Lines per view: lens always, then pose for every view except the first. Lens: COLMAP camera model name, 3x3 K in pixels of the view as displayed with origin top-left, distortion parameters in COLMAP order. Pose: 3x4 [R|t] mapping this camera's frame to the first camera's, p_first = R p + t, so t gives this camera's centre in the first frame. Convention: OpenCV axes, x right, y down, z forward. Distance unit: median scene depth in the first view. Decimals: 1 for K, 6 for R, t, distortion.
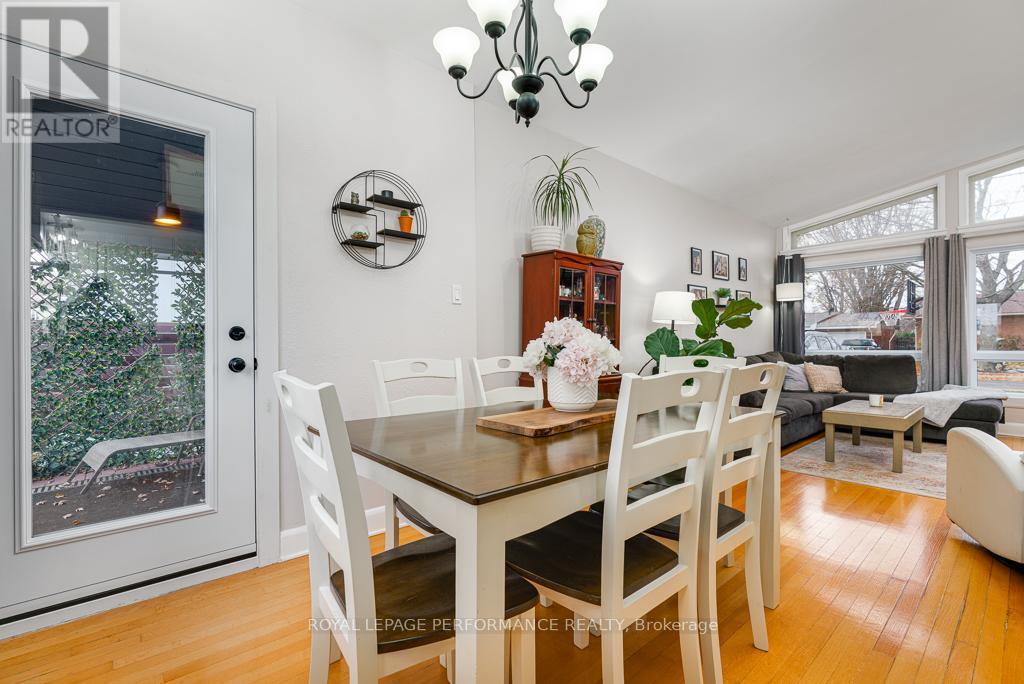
lens RADIAL K [[449.7, 0, 512.0], [0, 449.7, 342.0], [0, 0, 1]] dist [0.001629, 0.000353]
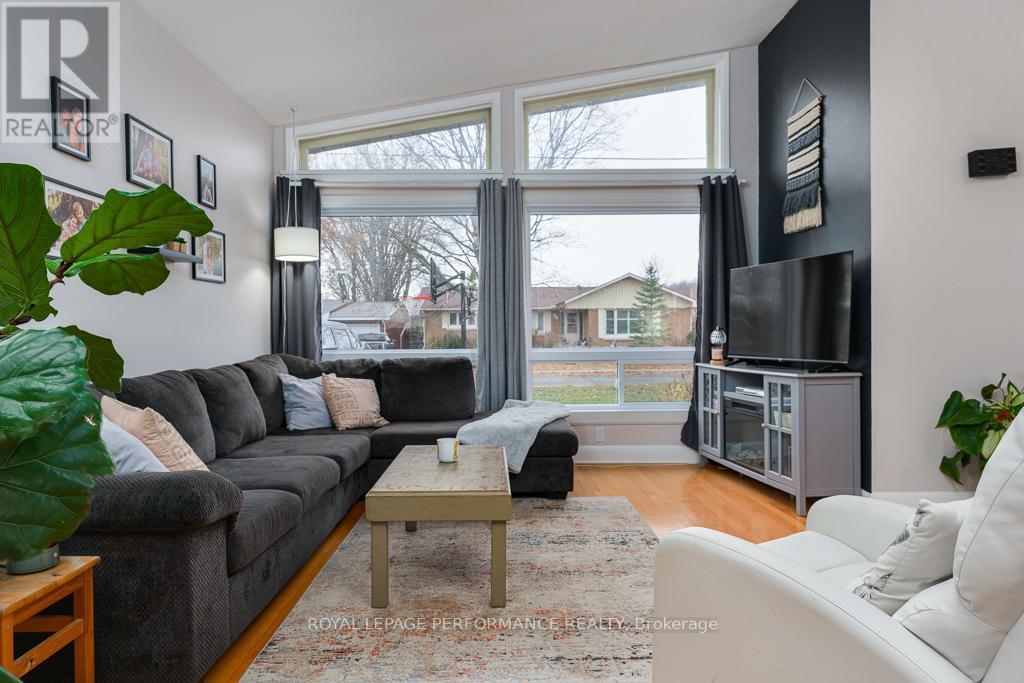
lens RADIAL K [[630.5, 0, 512.0], [0, 630.5, 341.5], [0, 0, 1]] dist [-0.001575, -0.000240]
pose [[0.637717, -0.008017, 0.770229, 0.201241], [0.002181, 0.999961, 0.008602, -0.000446], [-0.770267, -0.003806, 0.637710, 0.323947]]
